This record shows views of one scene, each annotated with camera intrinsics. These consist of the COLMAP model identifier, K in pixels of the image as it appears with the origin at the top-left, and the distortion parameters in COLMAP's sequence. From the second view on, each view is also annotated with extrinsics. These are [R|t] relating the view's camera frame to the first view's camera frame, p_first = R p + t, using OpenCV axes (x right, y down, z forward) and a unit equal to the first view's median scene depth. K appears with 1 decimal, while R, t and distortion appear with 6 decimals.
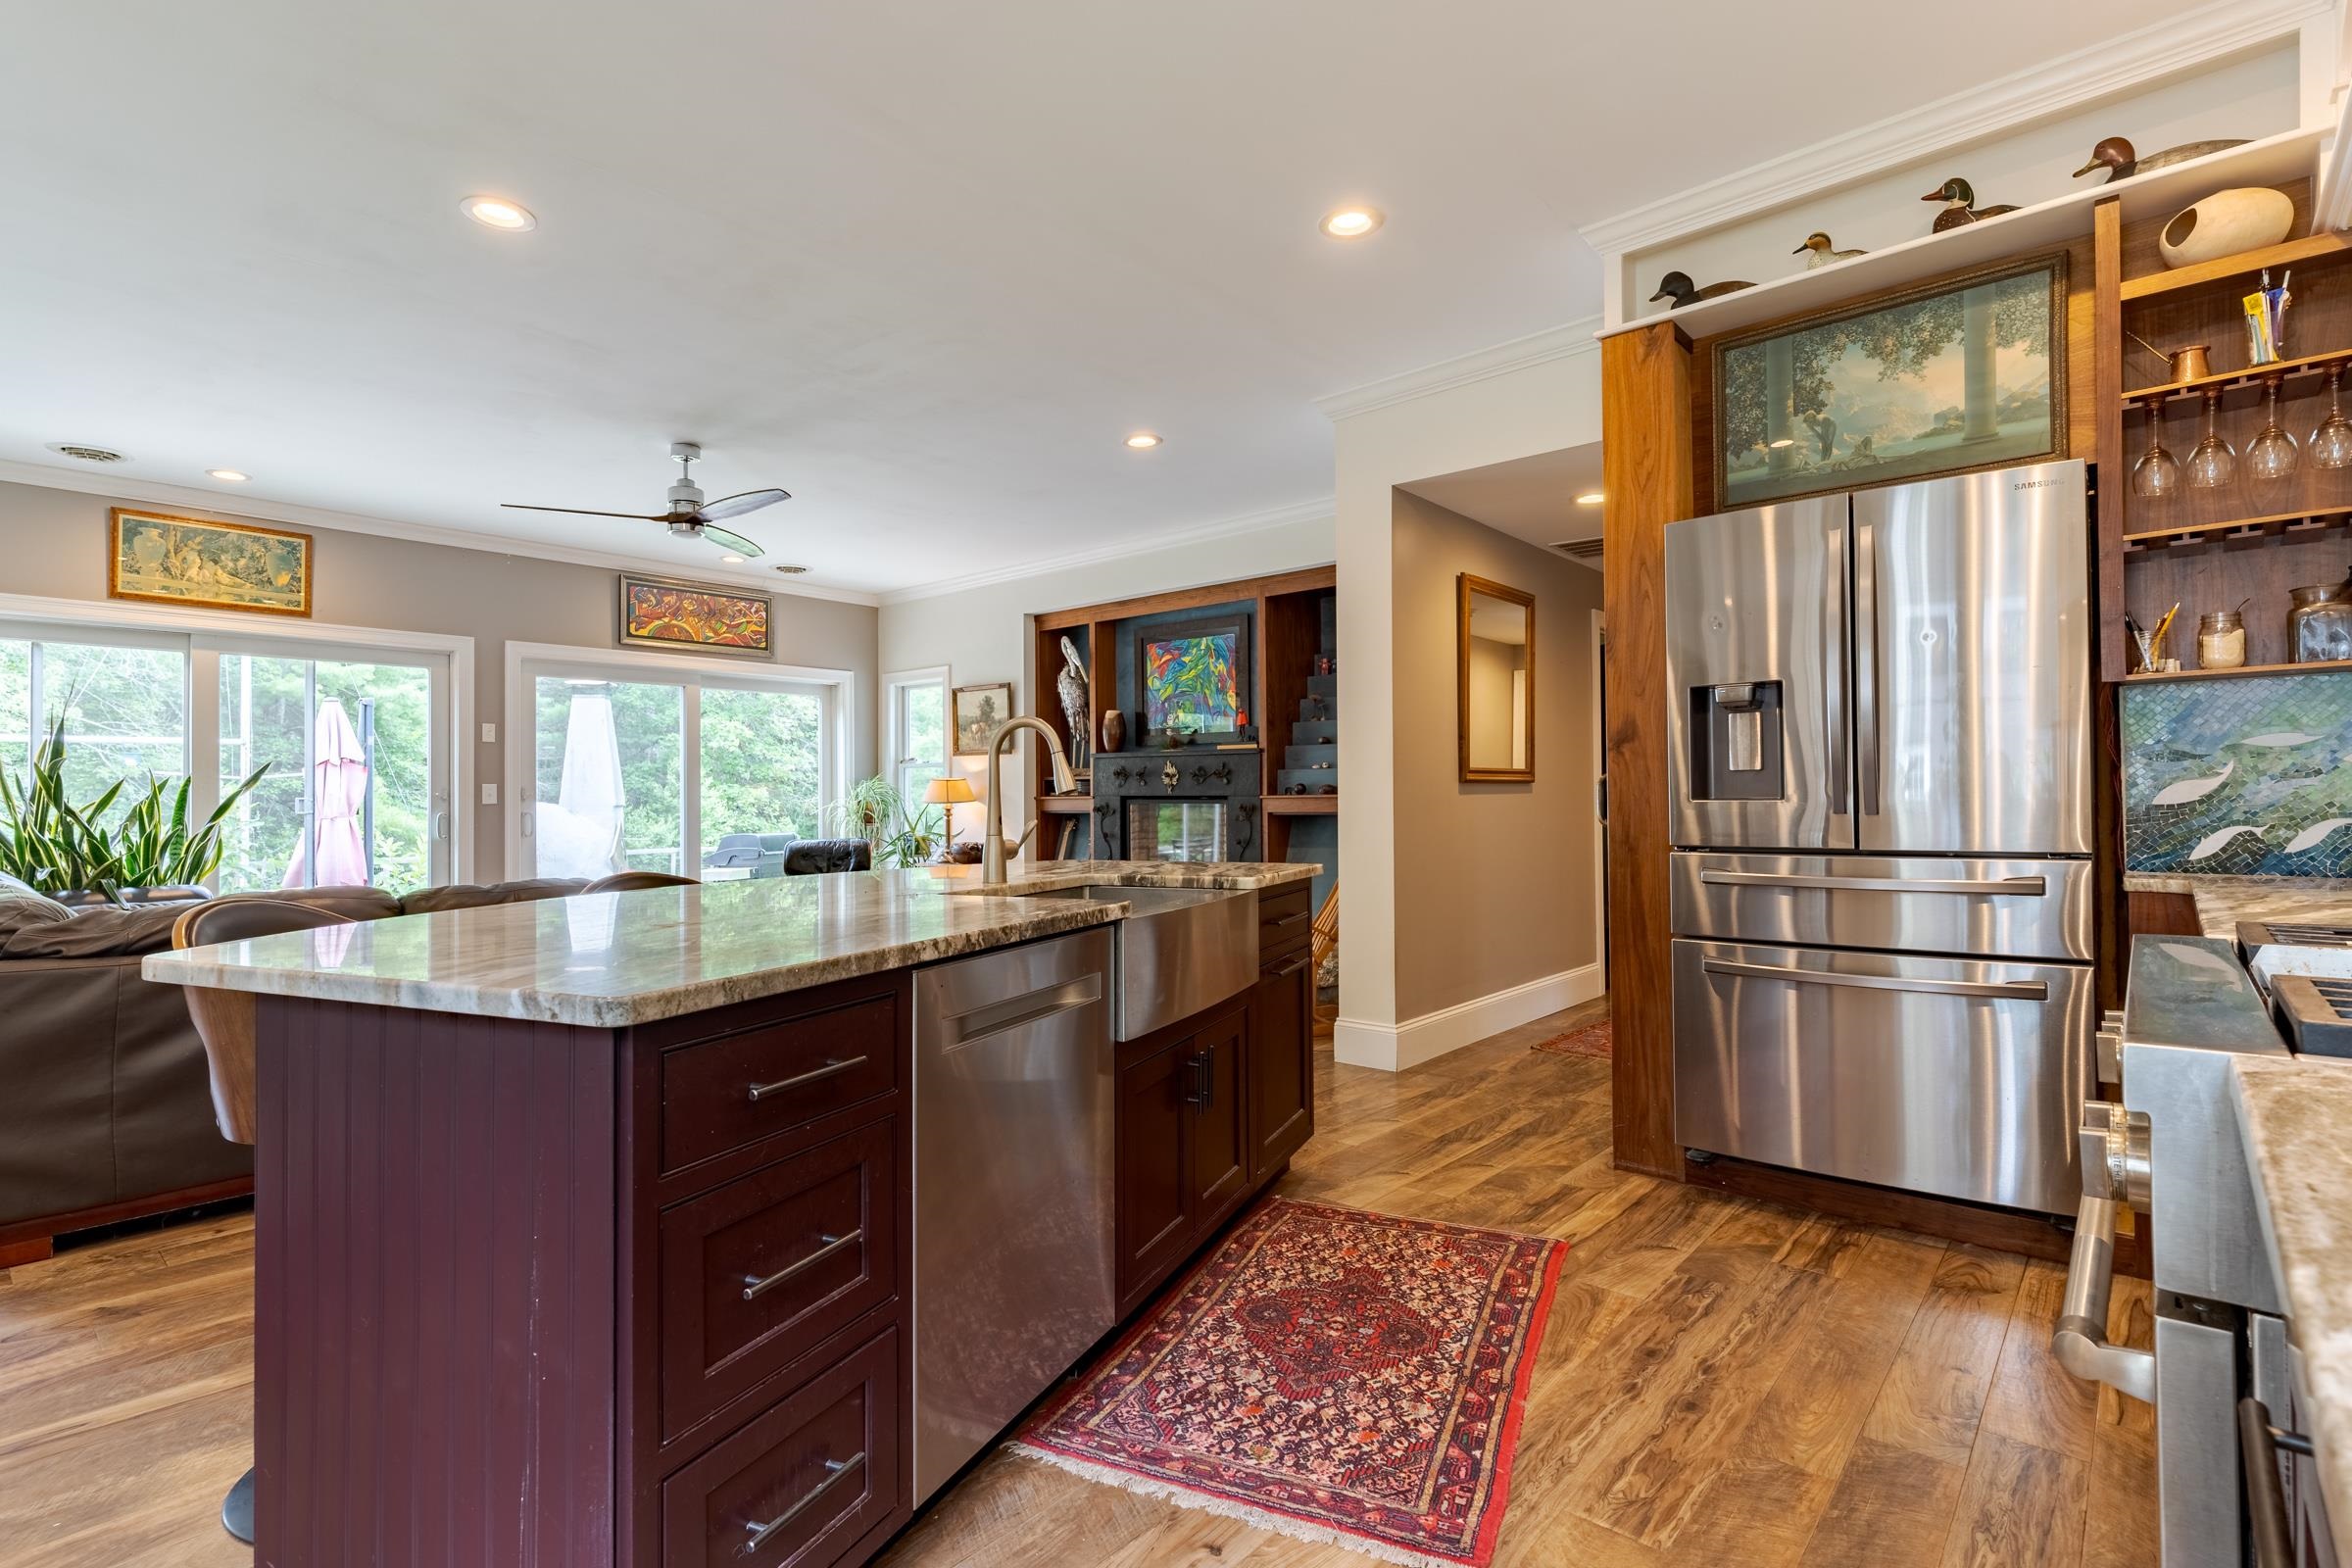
lens RADIAL K [[1124.1, 0, 1165.1], [0, 1124.1, 788.9], [0, 0, 1]] dist [0.002829, -0.001336]
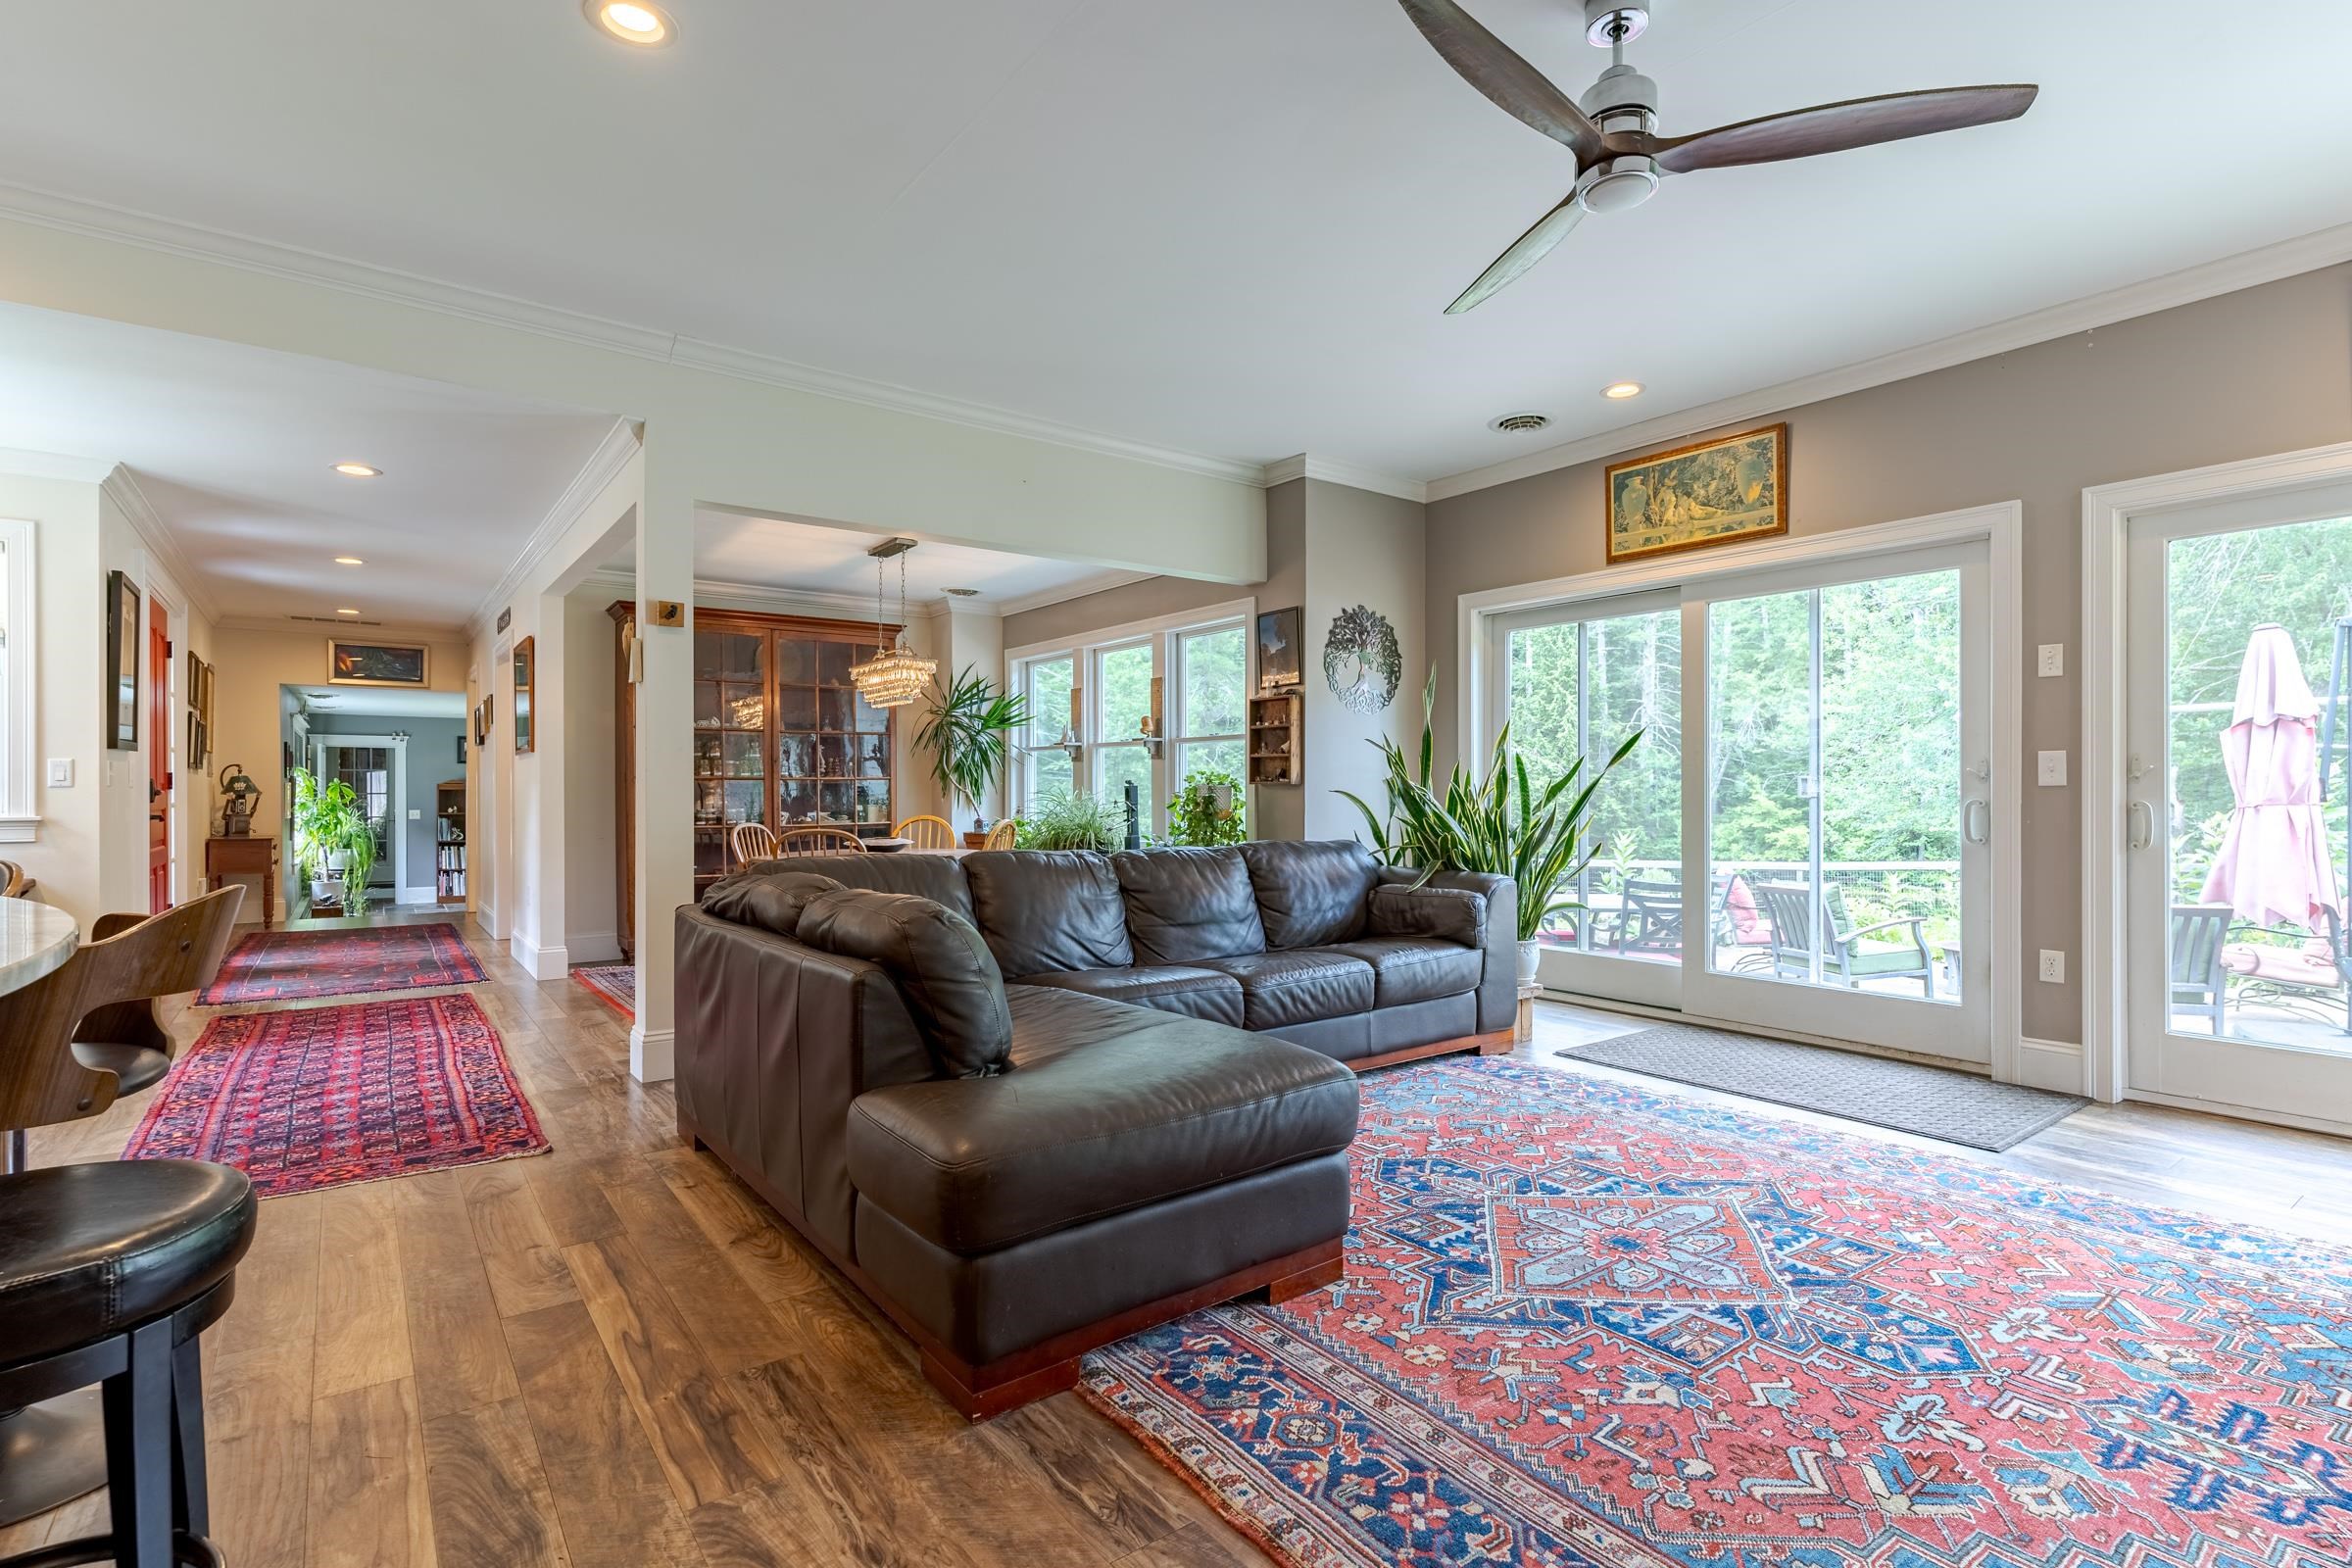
lens RADIAL K [[1124.1, 0, 1188.1], [0, 1124.1, 786.4], [0, 0, 1]] dist [0.002829, -0.001336]
pose [[-0.200773, 0.004278, -0.979628, 0.047712], [0.011577, 0.999931, 0.001994, 0.008652], [0.979569, -0.010941, -0.200809, 0.786643]]
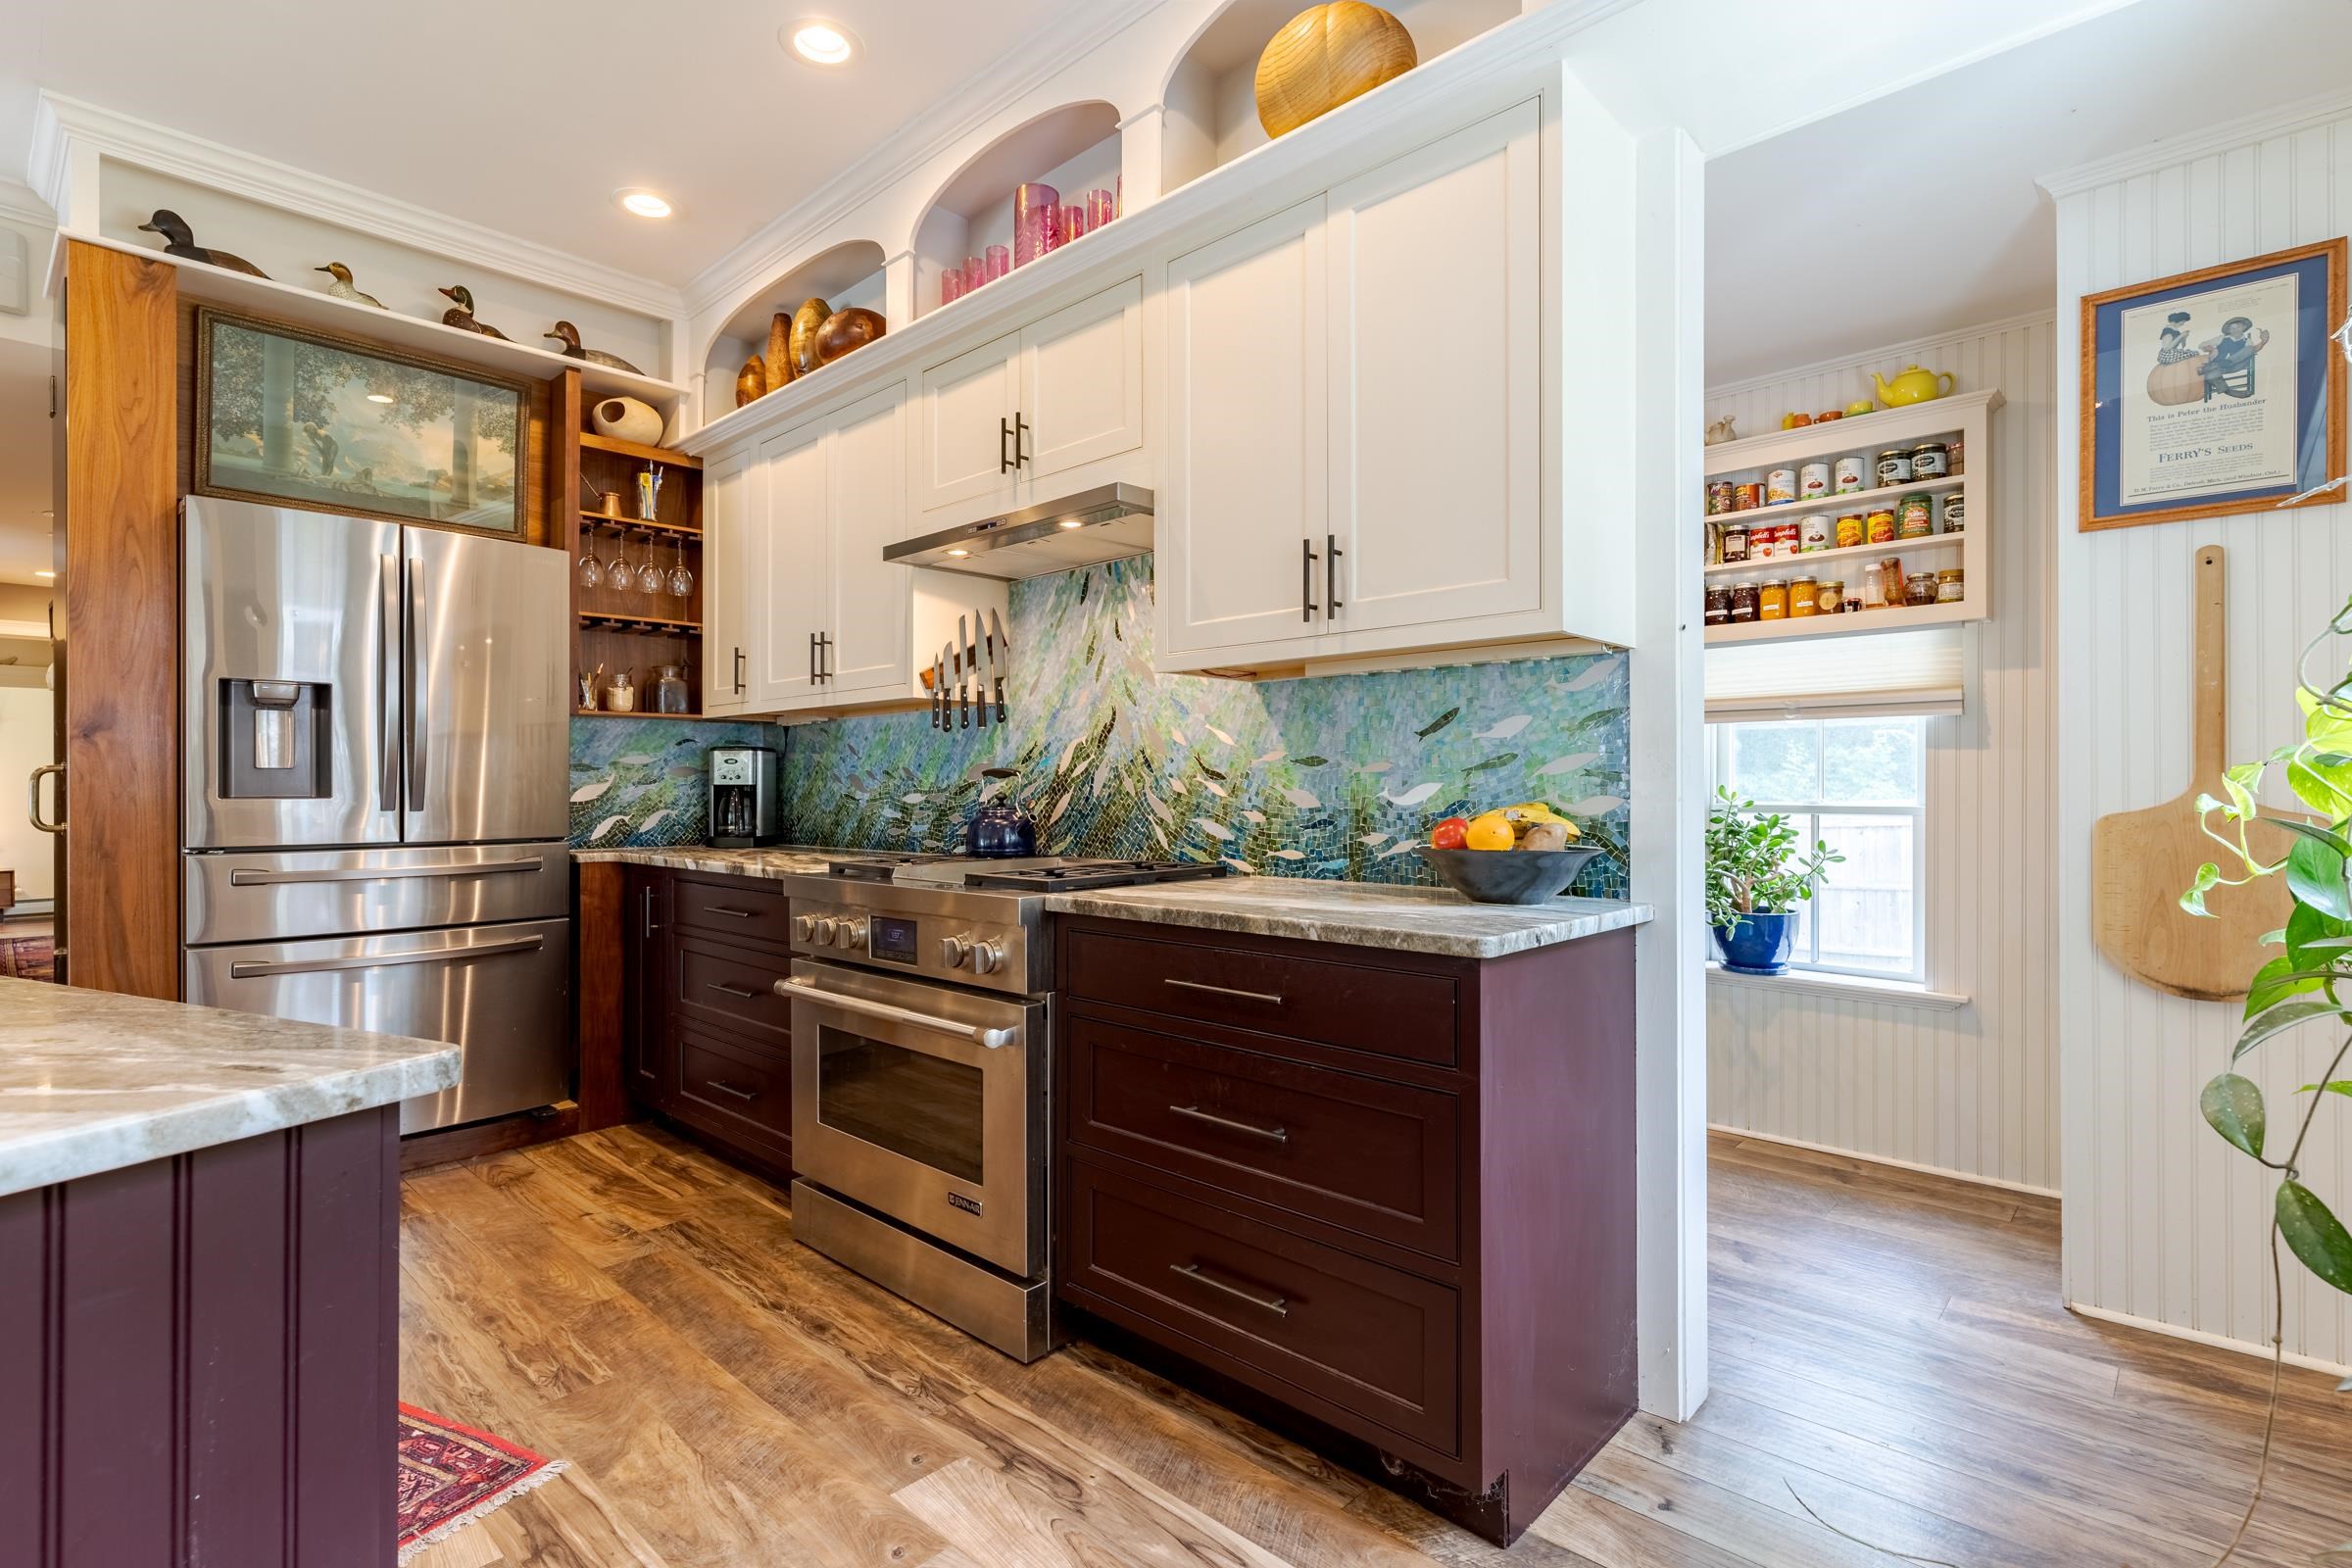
lens RADIAL K [[1124.1, 0, 1194.8], [0, 1124.1, 787.1], [0, 0, 1]] dist [0.002829, -0.001336]
pose [[0.017899, 0.010484, 0.999785, -0.225600], [-0.011574, 0.999880, -0.010277, 0.000415], [-0.999773, -0.011388, 0.018018, 0.083058]]
